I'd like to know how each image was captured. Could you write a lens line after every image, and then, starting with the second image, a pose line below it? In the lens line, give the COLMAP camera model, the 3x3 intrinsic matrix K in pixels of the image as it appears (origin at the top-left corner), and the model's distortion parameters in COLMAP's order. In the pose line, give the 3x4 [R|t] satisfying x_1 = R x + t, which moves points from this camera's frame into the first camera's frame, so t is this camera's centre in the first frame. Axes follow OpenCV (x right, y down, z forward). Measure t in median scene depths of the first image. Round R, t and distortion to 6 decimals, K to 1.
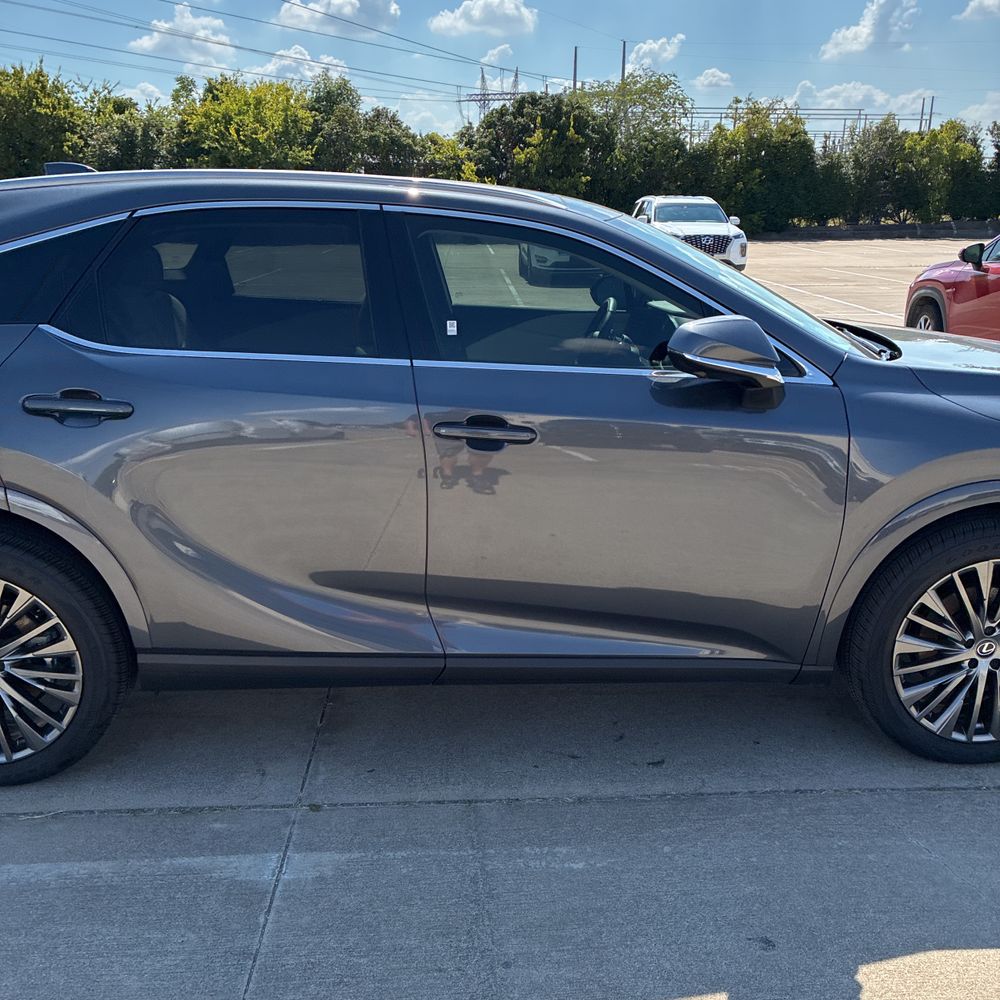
lens RADIAL K [[1013.4, 0, 513.2], [0, 1013.4, 514.6], [0, 0, 1]] dist [0.026120, 0.007317]
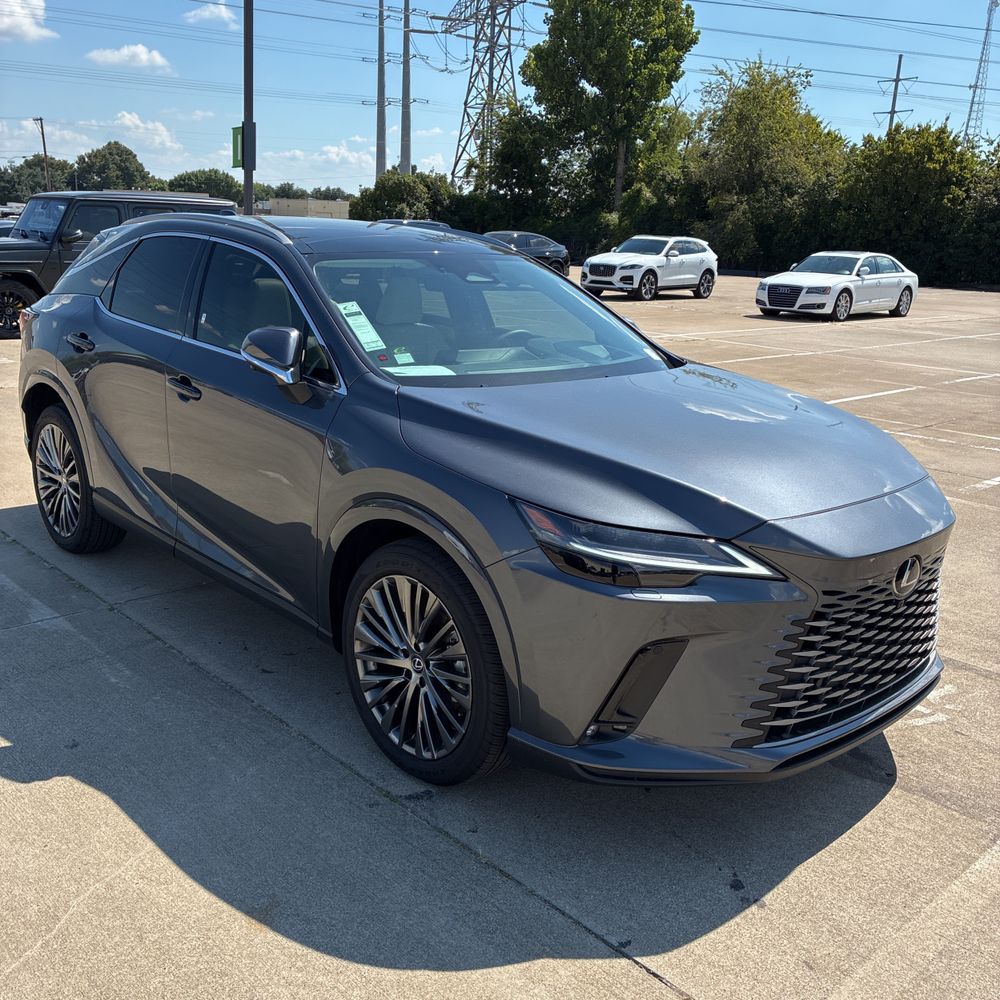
lens RADIAL K [[1013.4, 0, 513.2], [0, 1013.4, 514.6], [0, 0, 1]] dist [0.026120, 0.007317]
pose [[0.647488, 0.226191, -0.727734, 0.101813], [-0.259194, 0.963370, 0.068817, -0.009542], [0.716644, 0.144066, 0.682398, 0.026317]]
